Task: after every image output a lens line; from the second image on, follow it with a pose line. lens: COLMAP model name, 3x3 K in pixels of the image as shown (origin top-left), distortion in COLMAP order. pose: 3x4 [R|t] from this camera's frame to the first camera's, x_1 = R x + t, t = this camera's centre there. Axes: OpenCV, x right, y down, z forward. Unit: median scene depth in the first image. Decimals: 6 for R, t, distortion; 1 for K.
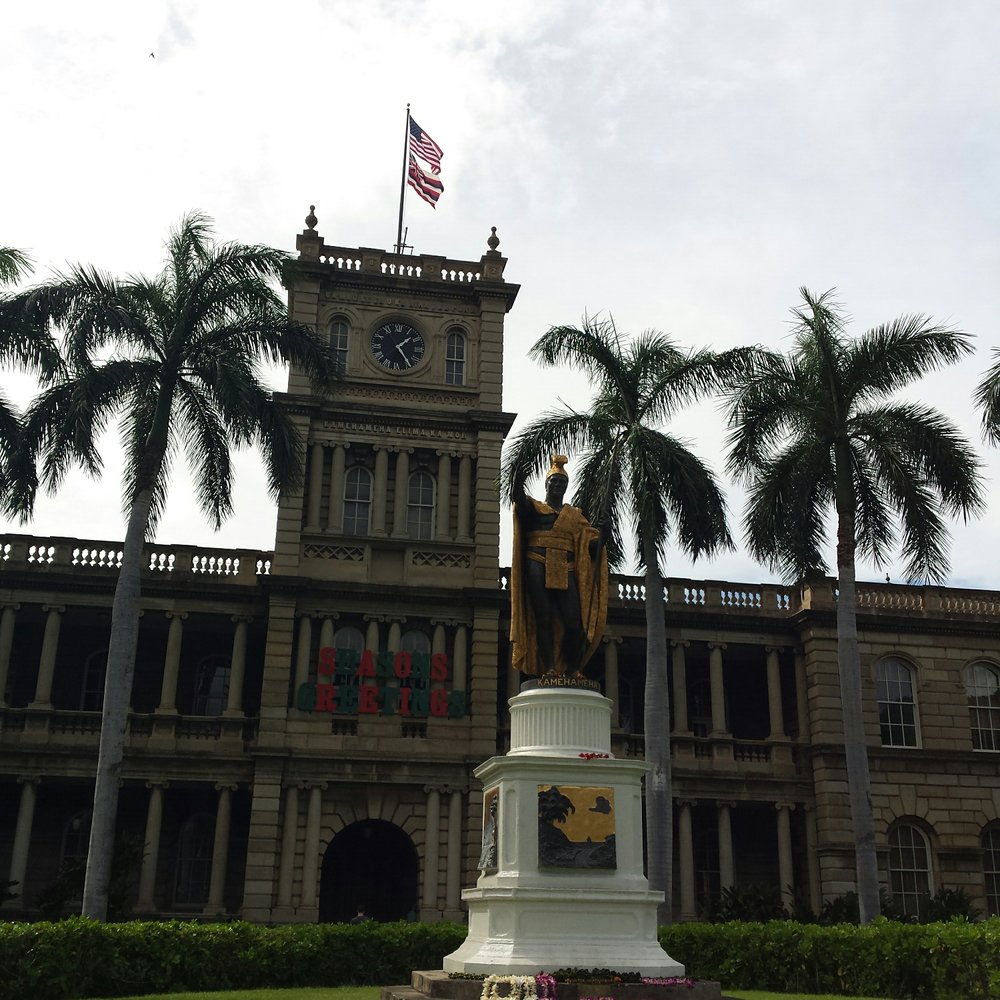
lens RADIAL K [[1215.6, 0, 499.4], [0, 1215.6, 500.3], [0, 0, 1]] dist [0.059000, 0.000000]
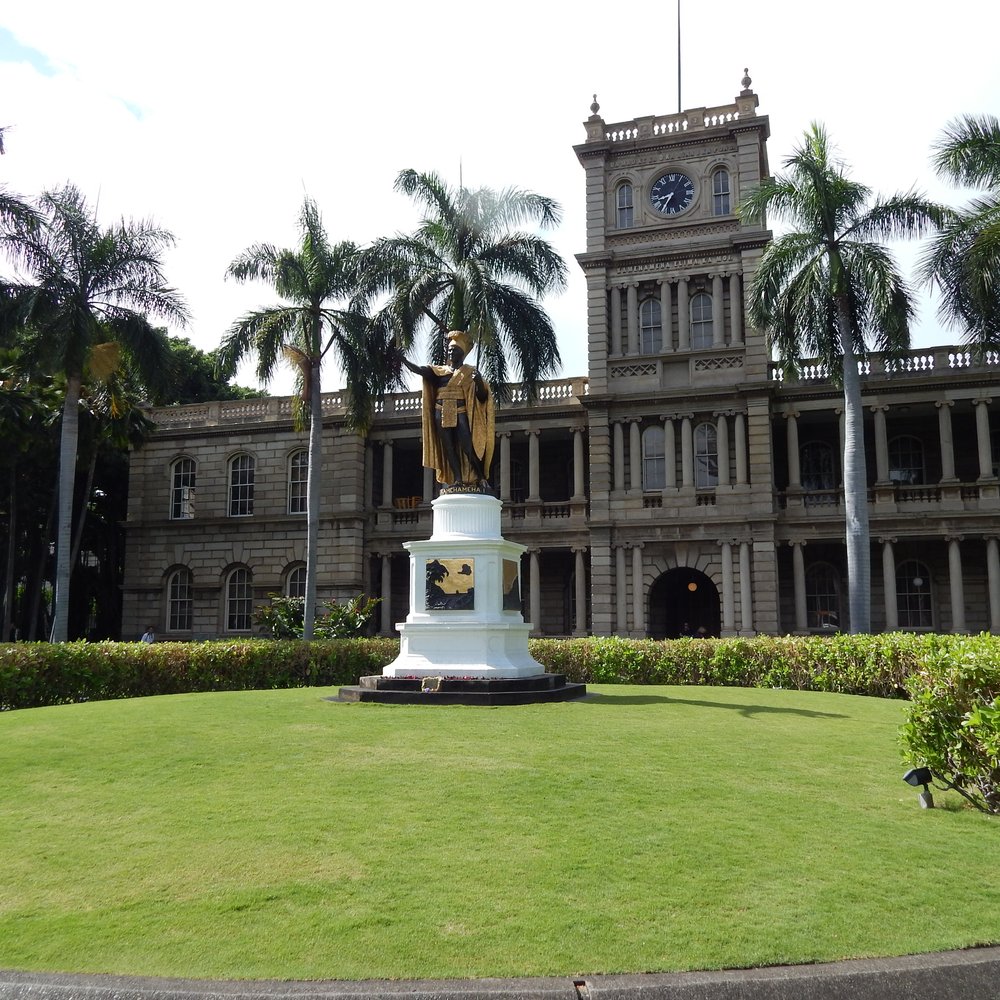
lens RADIAL K [[991.2, 0, 505.6], [0, 991.2, 500.5], [0, 0, 1]] dist [0.002469, 0.000000]
pose [[0.878502, -0.083658, -0.470358, 0.228825], [0.171923, 0.973948, 0.147878, -0.002083], [0.445733, -0.210776, 0.869998, -0.008880]]
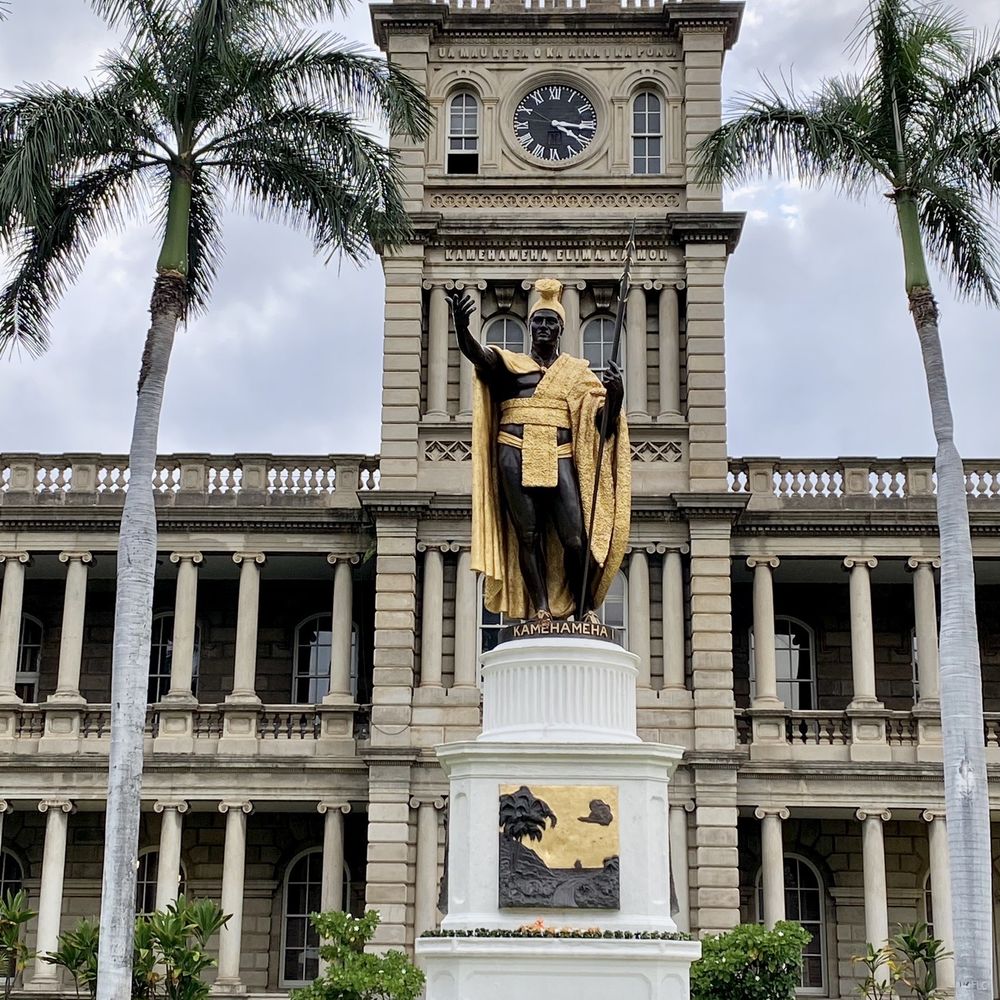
lens RADIAL K [[1900.3, 0, 489.5], [0, 1900.3, 475.6], [0, 0, 1]] dist [0.167172, 0.000000]
pose [[0.977937, -0.060250, -0.200021, 0.077842], [0.071847, 0.996099, 0.051231, 0.004455], [0.196154, -0.064472, 0.978451, 0.000123]]
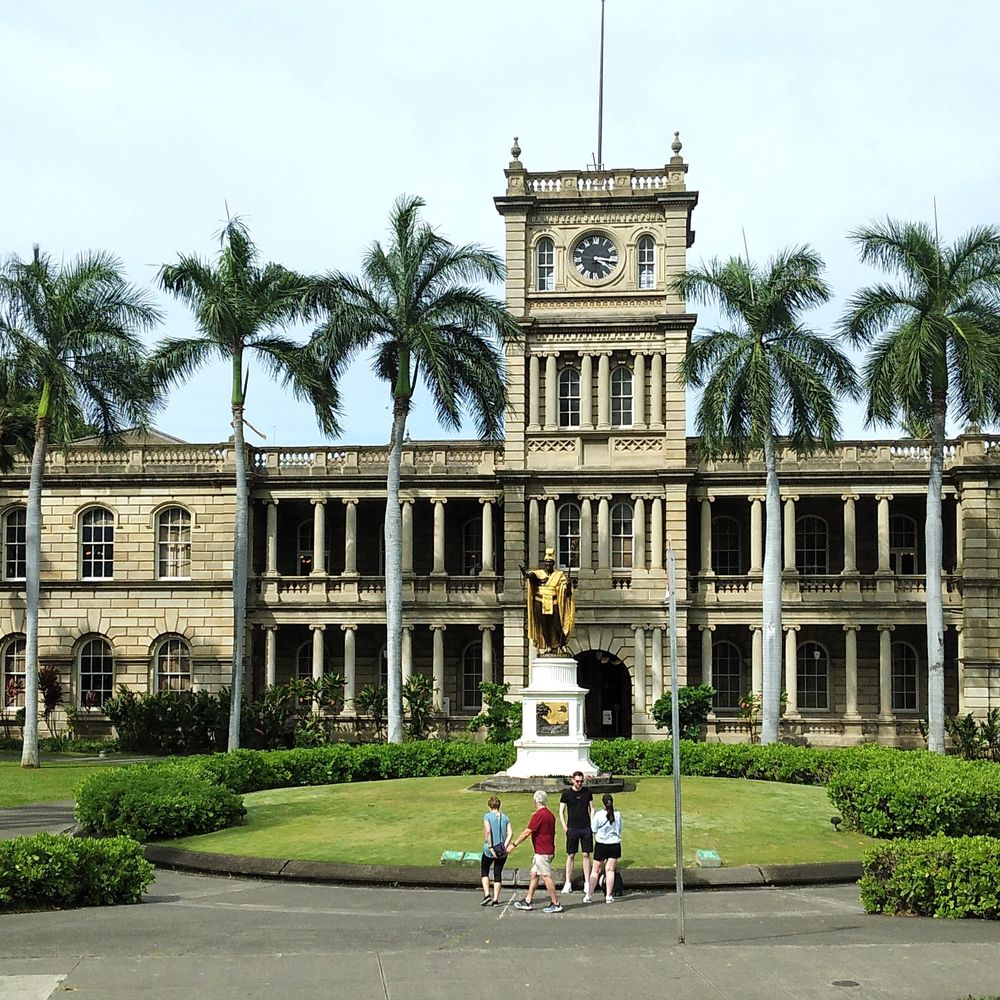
lens RADIAL K [[1654.4, 0, 510.0], [0, 1654.4, 580.7], [0, 0, 1]] dist [0.105552, 0.000000]
pose [[0.962694, -0.028073, -0.269134, 0.277370], [0.100882, 0.960133, 0.260706, -0.272025], [0.251086, -0.278131, 0.927146, -0.629968]]
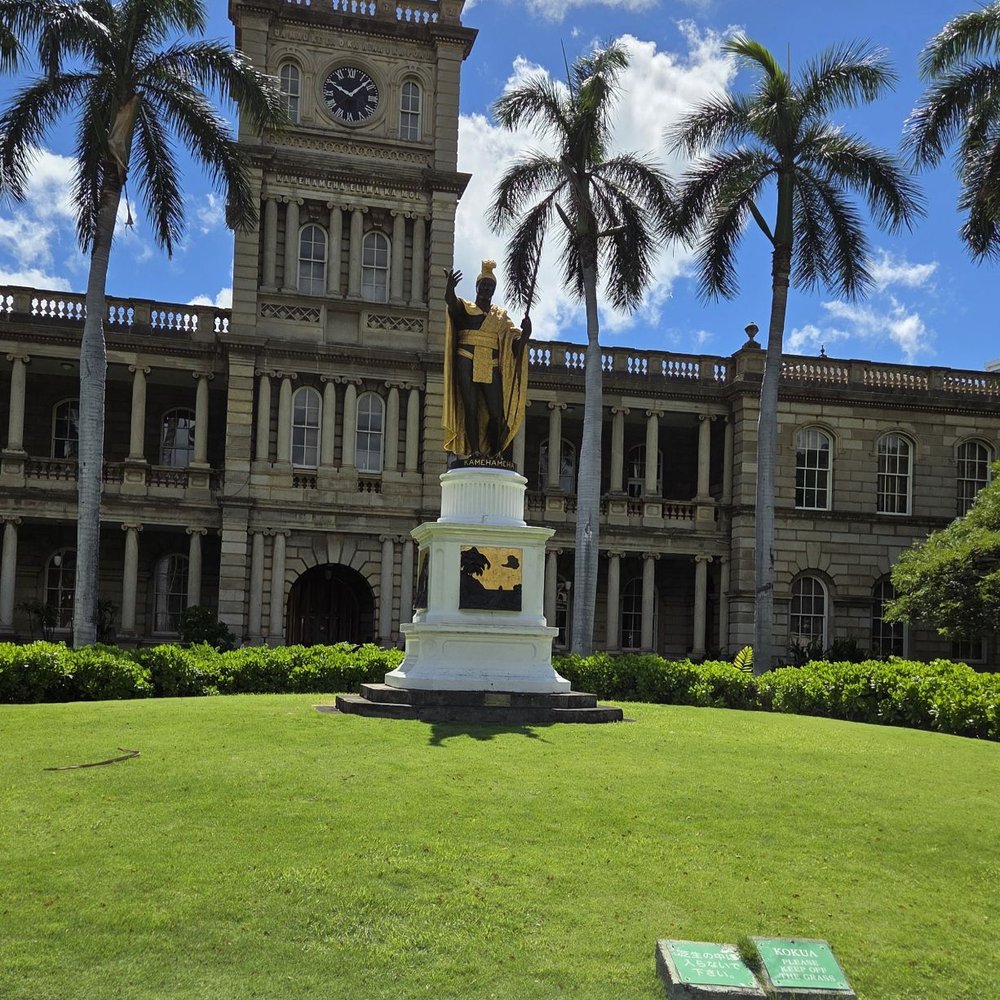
lens RADIAL K [[1205.0, 0, 518.5], [0, 1205.0, 604.4], [0, 0, 1]] dist [0.061558, 0.000000]
pose [[0.998542, 0.018820, 0.050593, 0.009357], [-0.032487, 0.958028, 0.284826, -0.019035], [-0.043109, -0.286055, 0.957243, -0.060710]]
